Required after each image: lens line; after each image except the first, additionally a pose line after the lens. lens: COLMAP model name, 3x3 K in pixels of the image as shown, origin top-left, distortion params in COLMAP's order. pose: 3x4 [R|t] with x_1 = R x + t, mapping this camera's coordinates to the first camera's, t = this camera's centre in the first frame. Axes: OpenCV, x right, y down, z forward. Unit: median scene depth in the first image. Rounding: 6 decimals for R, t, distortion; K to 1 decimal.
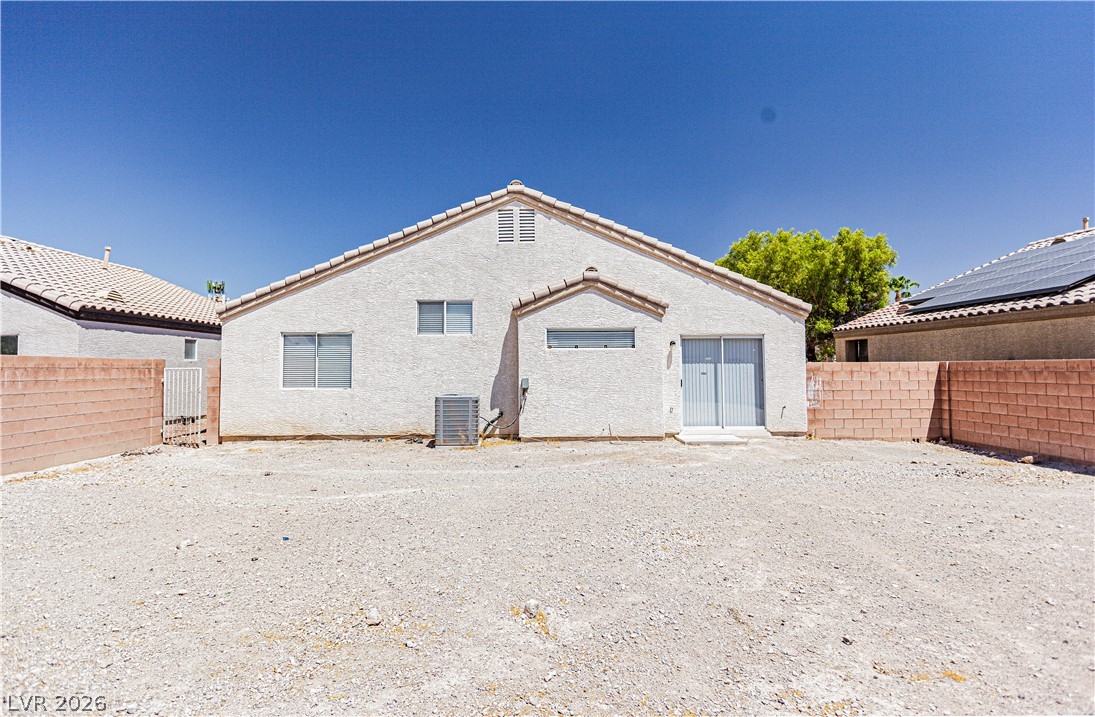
lens RADIAL K [[583.2, 0, 541.6], [0, 583.2, 347.7], [0, 0, 1]] dist [-0.000430, 0.000707]
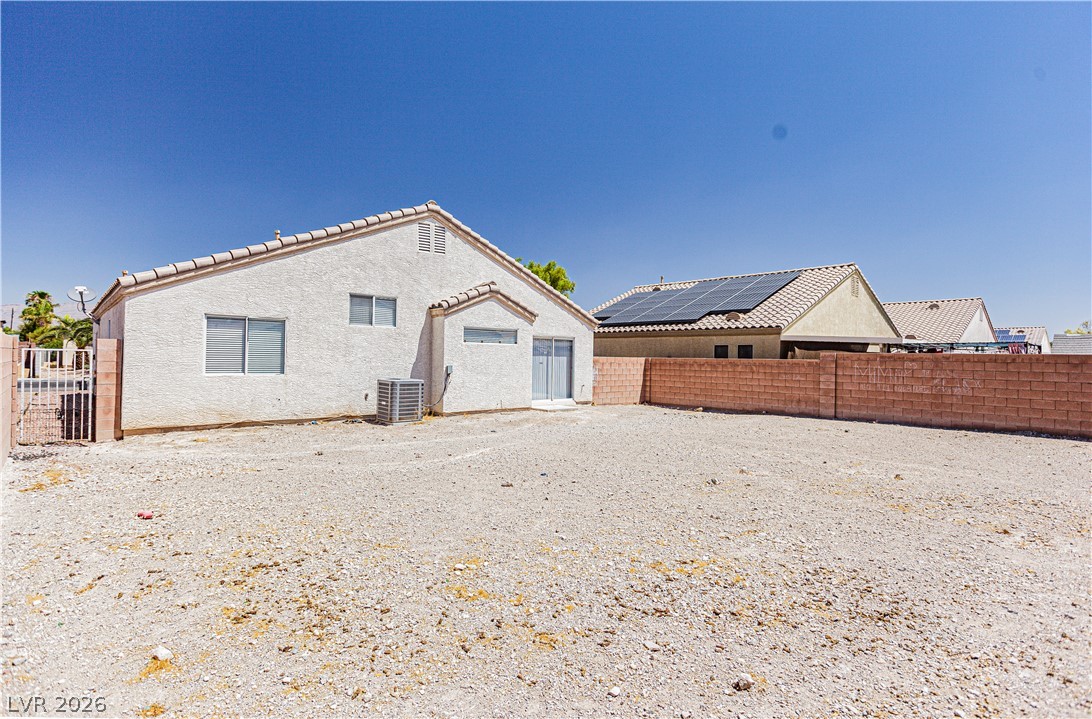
lens RADIAL K [[540.1, 0, 547.3], [0, 540.1, 360.4], [0, 0, 1]] dist [-0.002320, -0.000094]
pose [[0.749370, 0.014228, 0.661999, -0.603077], [-0.041131, 0.998839, 0.025092, 0.003624], [-0.660873, -0.046032, 0.749085, -0.002572]]
